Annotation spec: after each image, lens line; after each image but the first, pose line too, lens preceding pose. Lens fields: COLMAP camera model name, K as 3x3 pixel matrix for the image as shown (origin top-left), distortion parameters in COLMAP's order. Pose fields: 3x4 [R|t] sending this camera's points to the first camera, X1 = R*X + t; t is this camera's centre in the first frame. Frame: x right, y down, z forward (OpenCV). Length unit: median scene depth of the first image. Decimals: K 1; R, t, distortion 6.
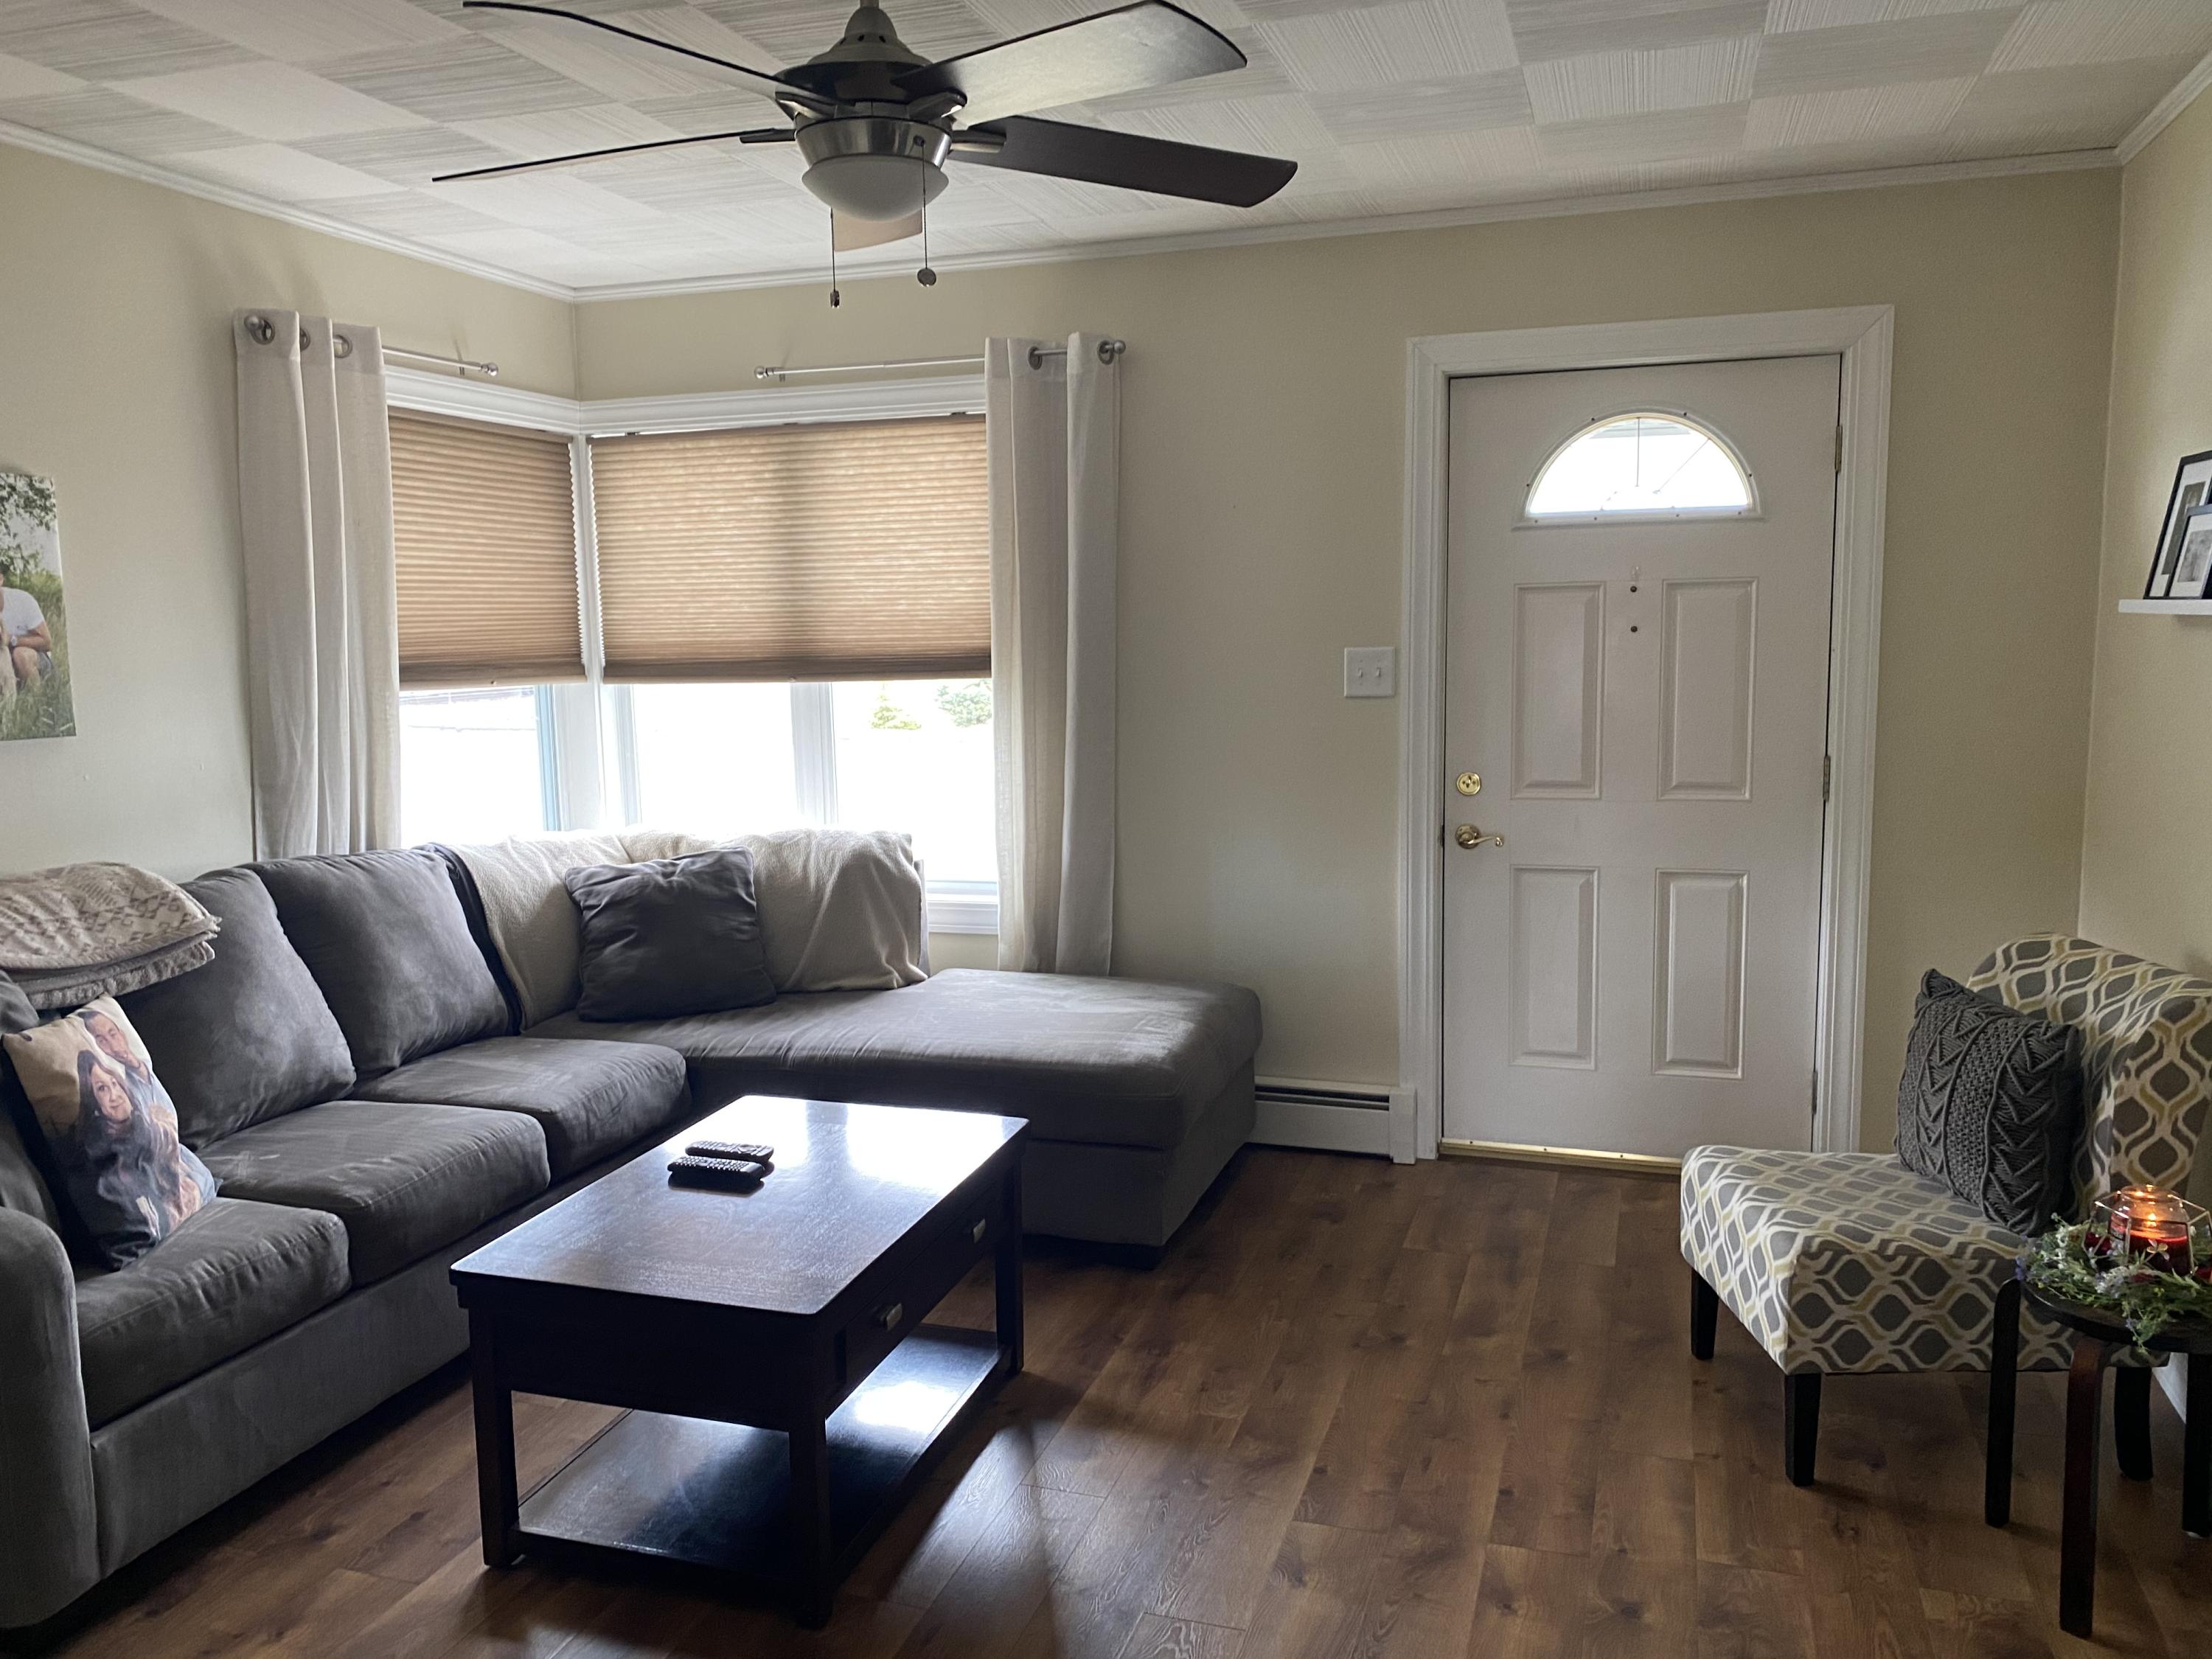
lens RADIAL K [[1679.1, 0, 1116.9], [0, 1679.1, 836.4], [0, 0, 1]] dist [0.010181, -0.010582]
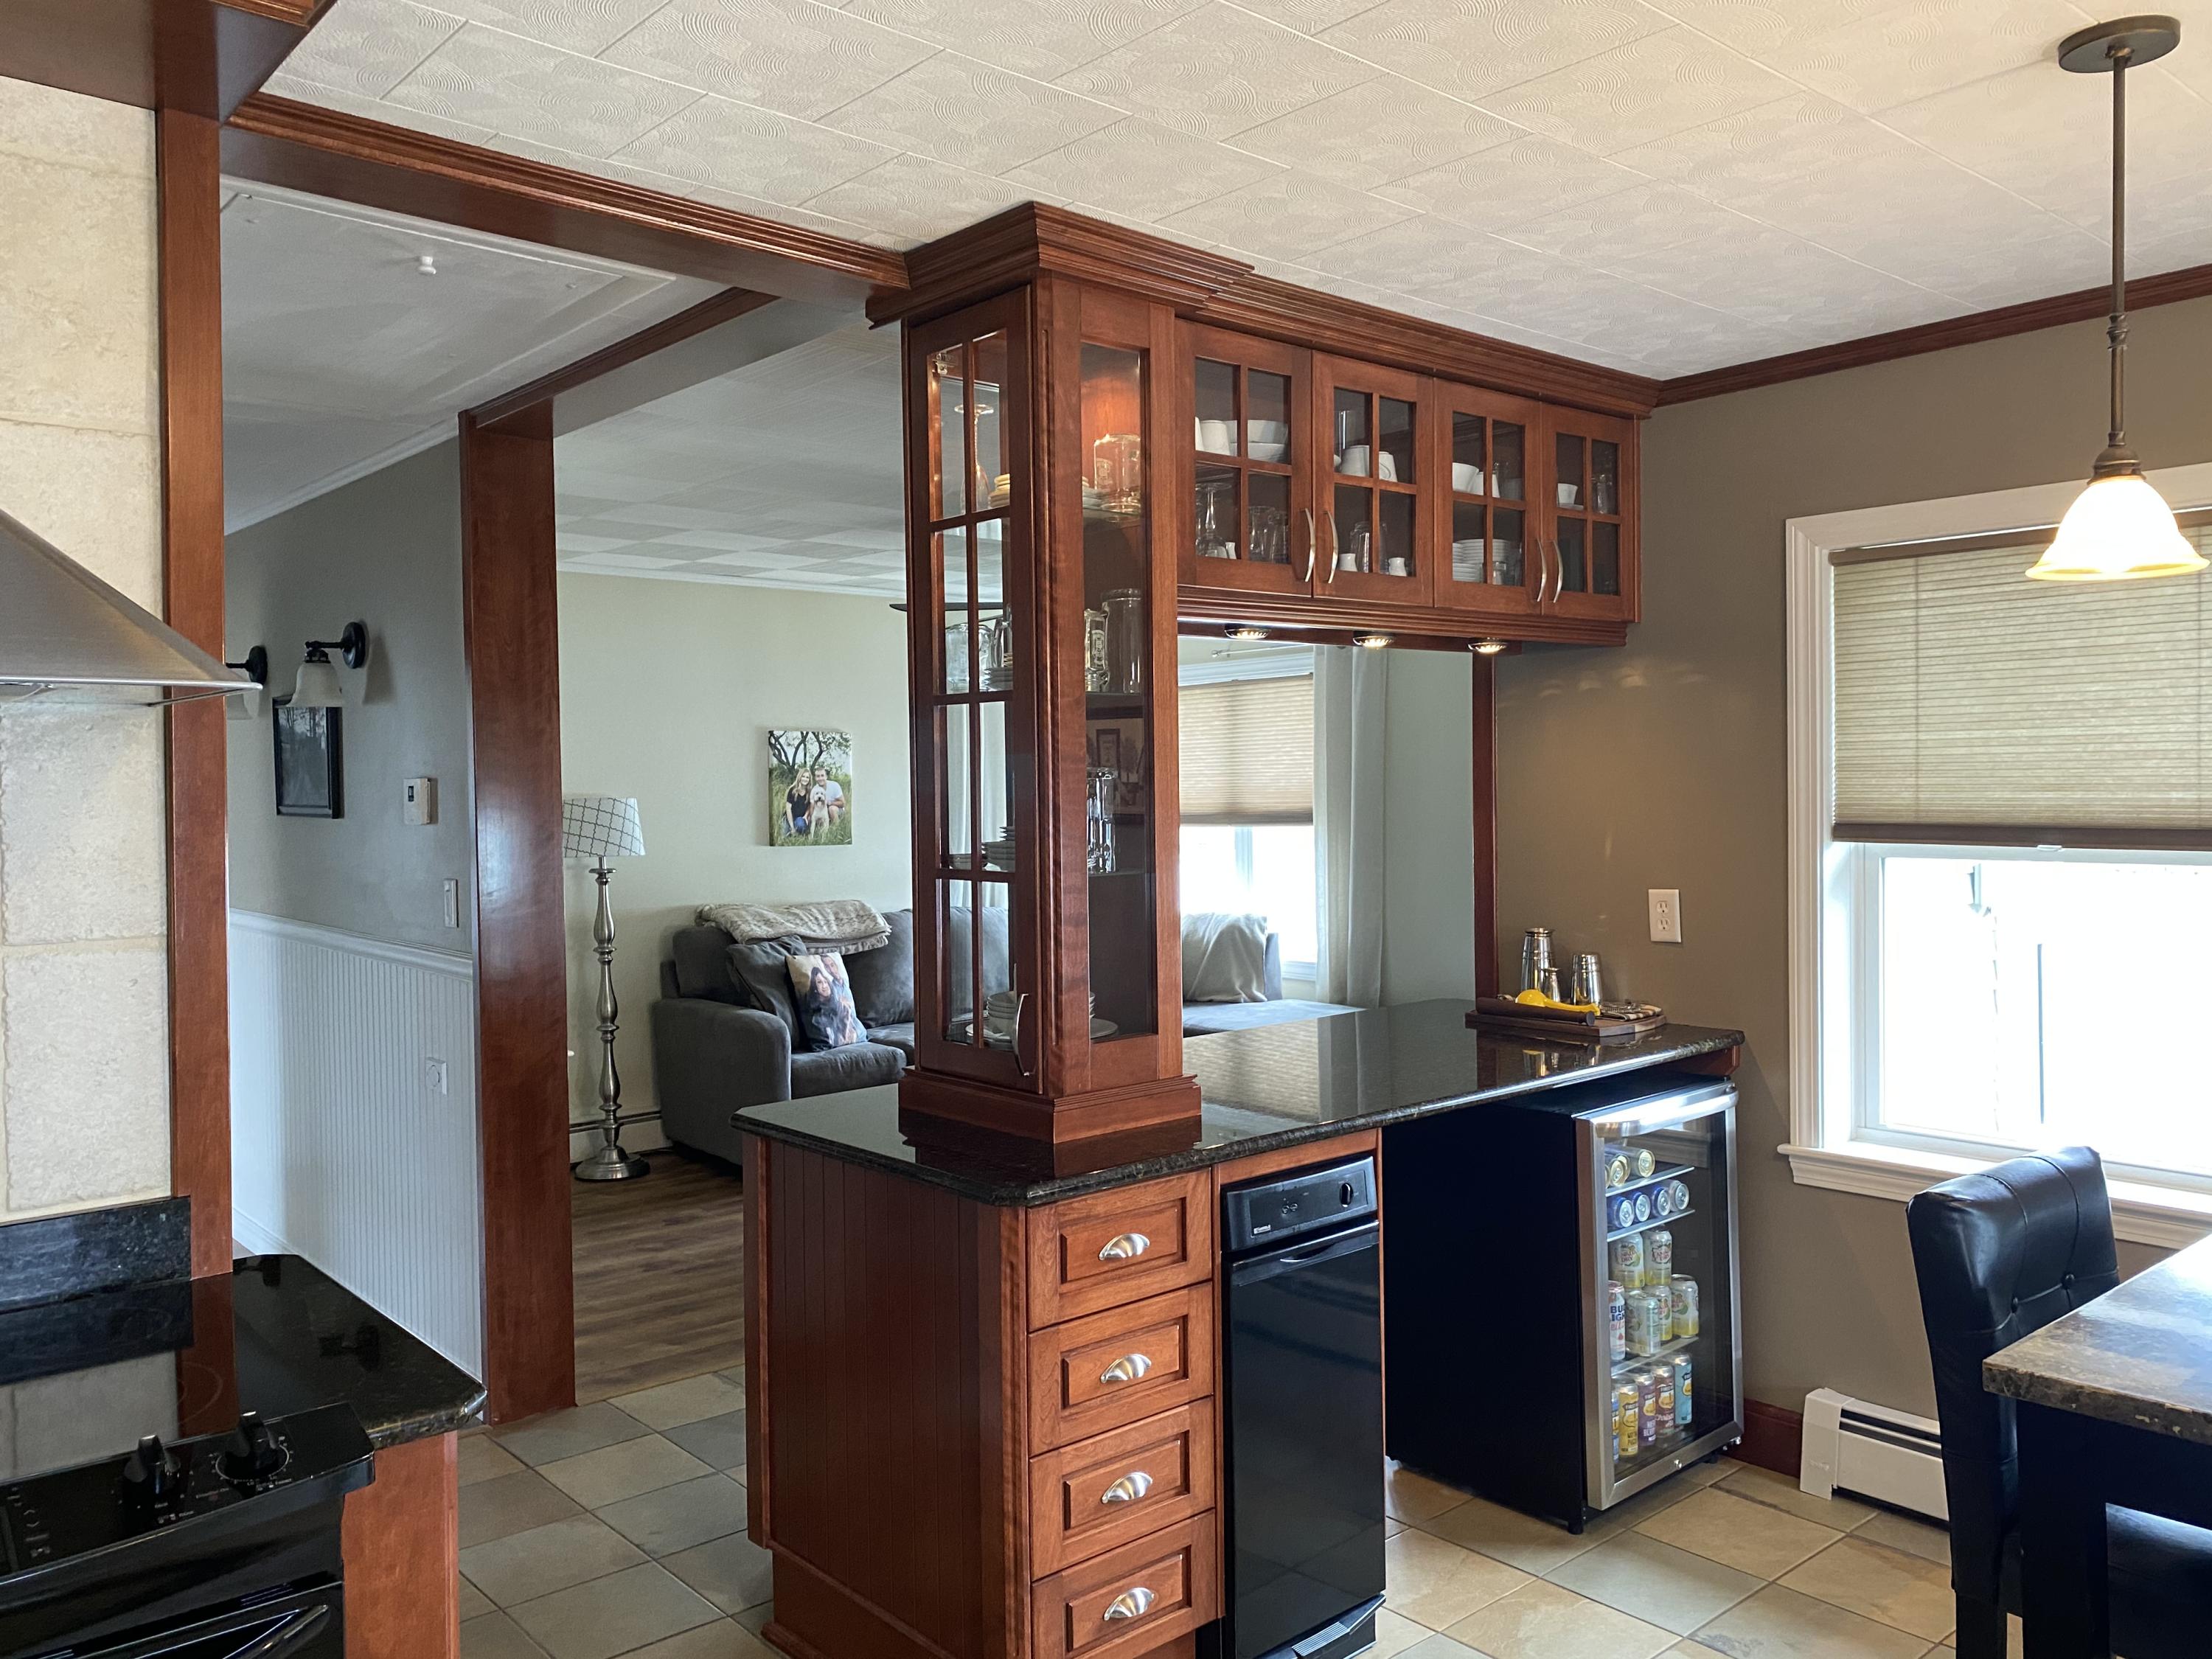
lens RADIAL K [[1679.1, 0, 1100.2], [0, 1679.1, 823.2], [0, 0, 1]] dist [0.010181, -0.010582]
pose [[0.844754, 0.011817, -0.535024, 0.936632], [-0.065647, 0.994494, -0.081687, 0.079479], [0.531113, 0.104128, 0.840878, -0.779103]]
